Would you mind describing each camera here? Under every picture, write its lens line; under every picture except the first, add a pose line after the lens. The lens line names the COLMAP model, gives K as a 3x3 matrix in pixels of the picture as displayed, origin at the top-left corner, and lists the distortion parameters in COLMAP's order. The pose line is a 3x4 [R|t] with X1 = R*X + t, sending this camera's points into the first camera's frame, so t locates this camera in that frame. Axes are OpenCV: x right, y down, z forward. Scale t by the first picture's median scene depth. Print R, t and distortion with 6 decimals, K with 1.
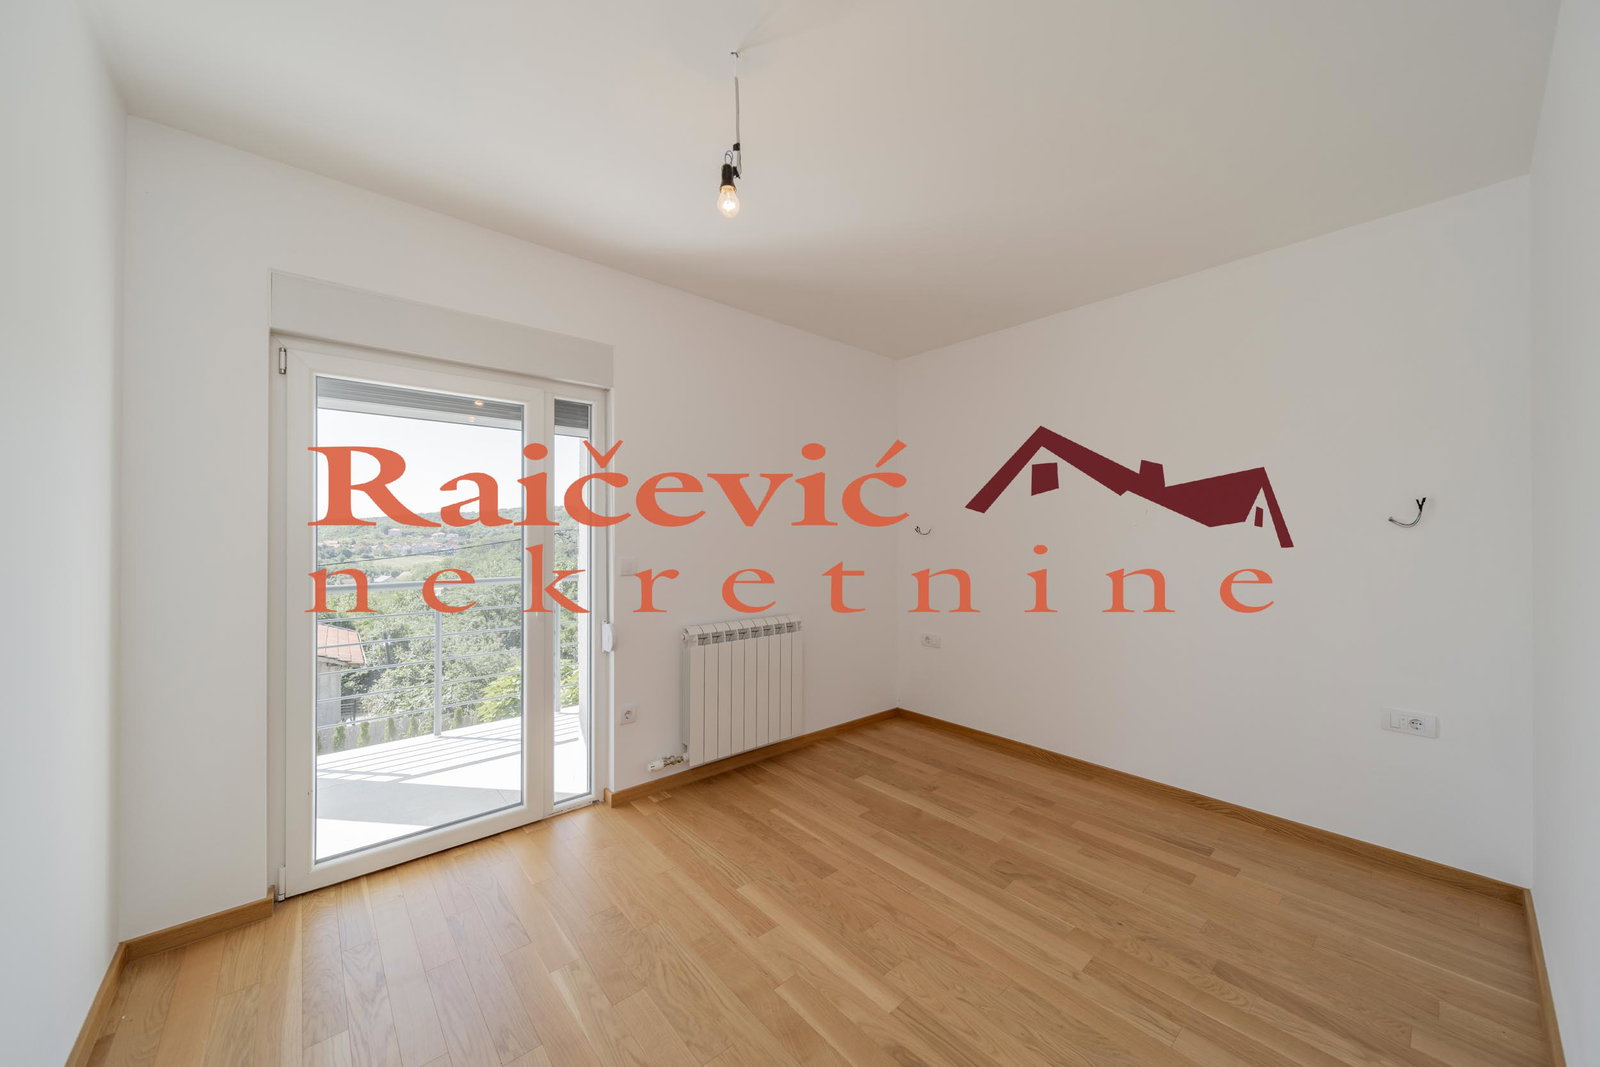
lens RADIAL K [[564.5, 0, 800.0], [0, 564.5, 533.5], [0, 0, 1]] dist [-0.001110, -0.000196]
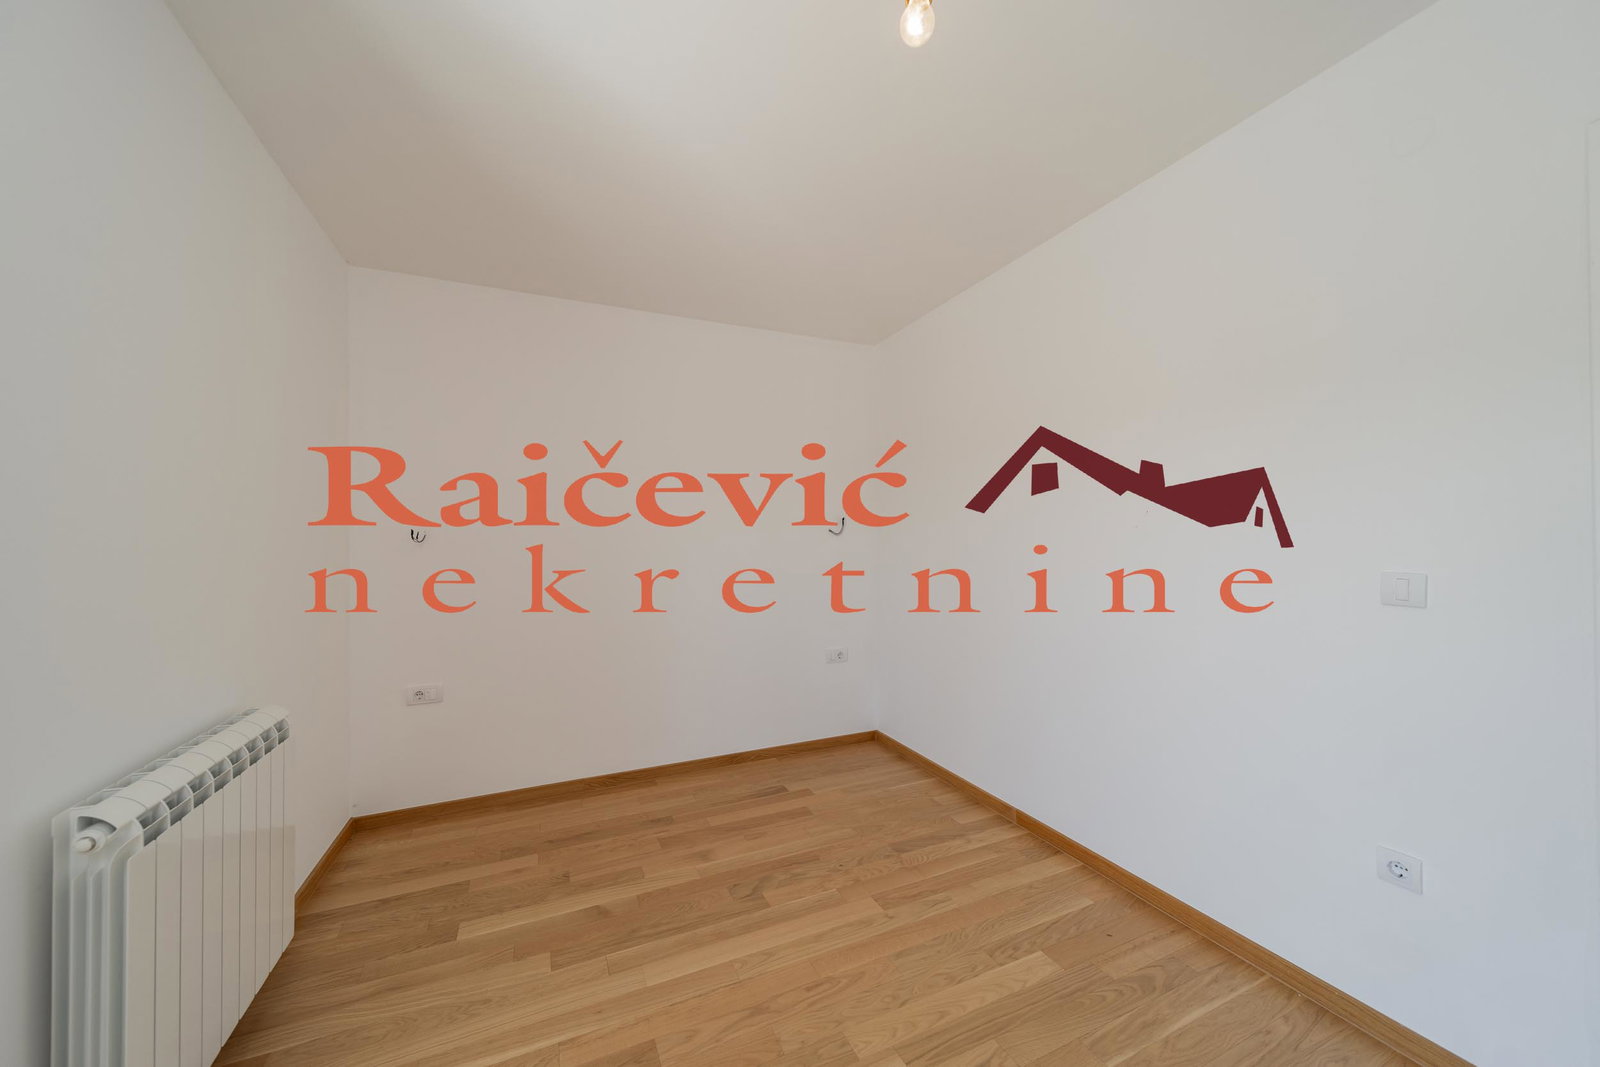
lens RADIAL K [[565.3, 0, 796.9], [0, 565.3, 539.5], [0, 0, 1]] dist [-0.000130, -0.000044]
pose [[0.298034, -0.000280, 0.954555, -0.540976], [0.004948, 0.999987, -0.001251, 0.002691], [-0.954543, 0.005096, 0.298031, 0.653400]]
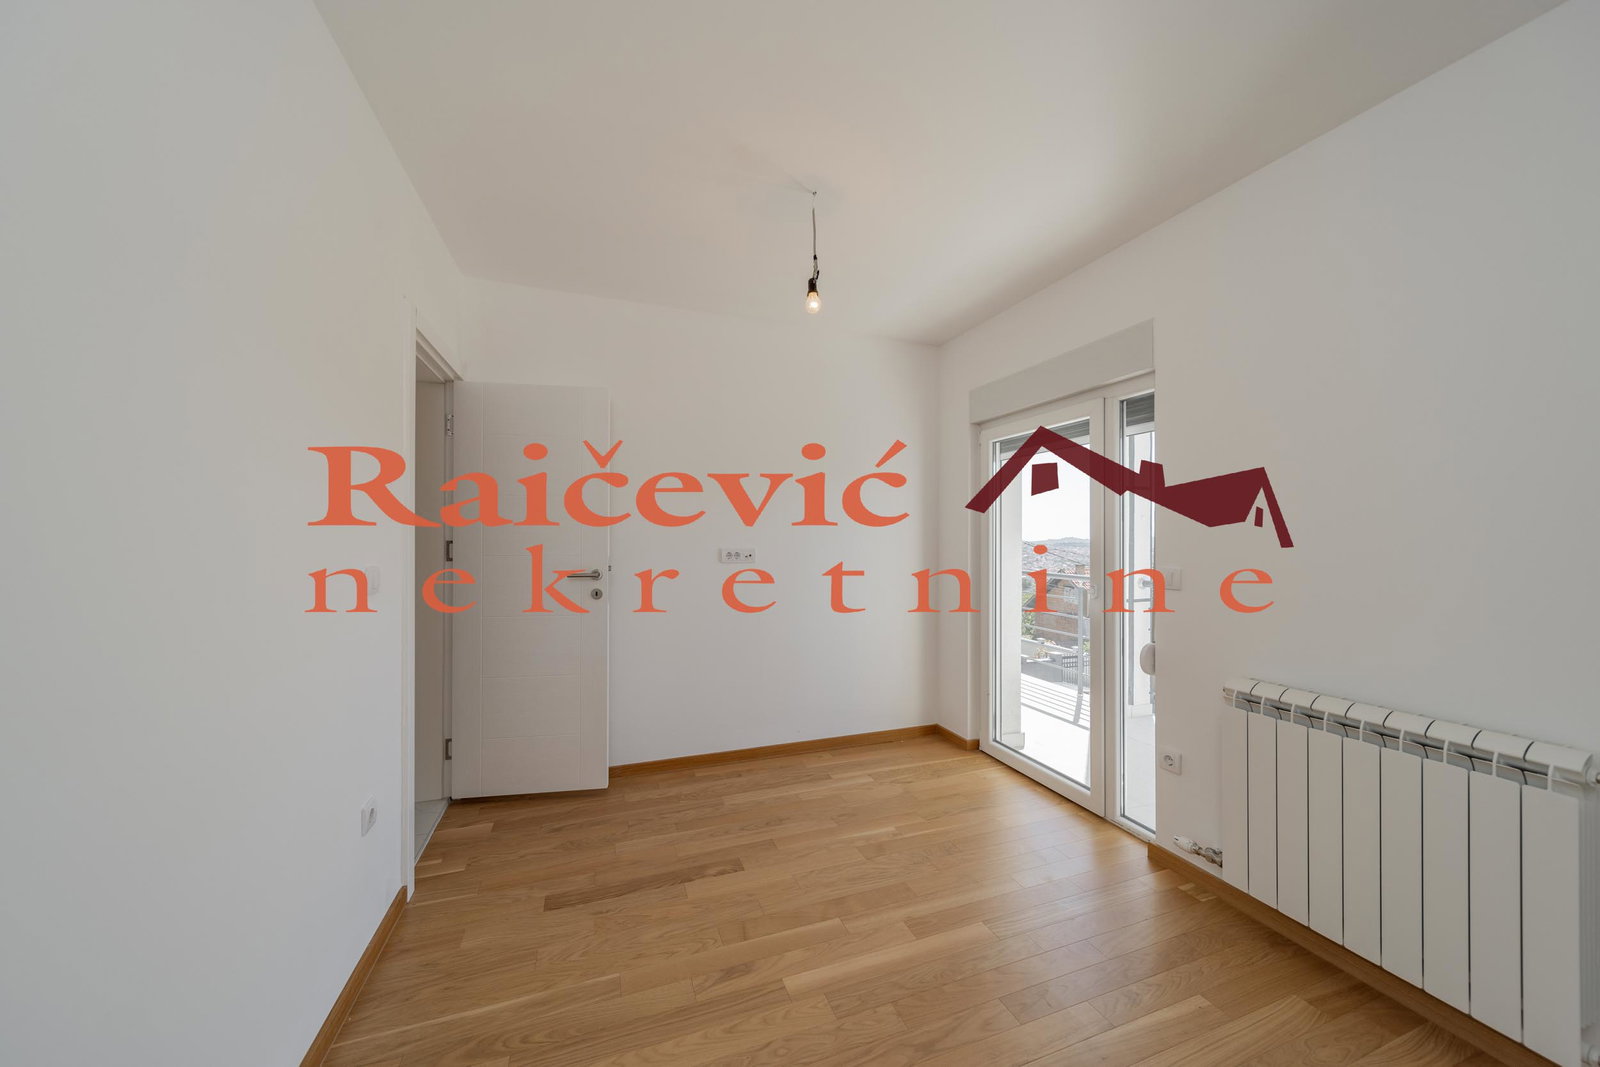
lens RADIAL K [[565.3, 0, 796.9], [0, 565.3, 539.5], [0, 0, 1]] dist [-0.000130, -0.000044]
pose [[-0.365768, -0.000799, -0.930706, 0.836988], [-0.003352, 0.999994, 0.000459, 0.004843], [0.930700, 0.003288, -0.365769, 1.026422]]
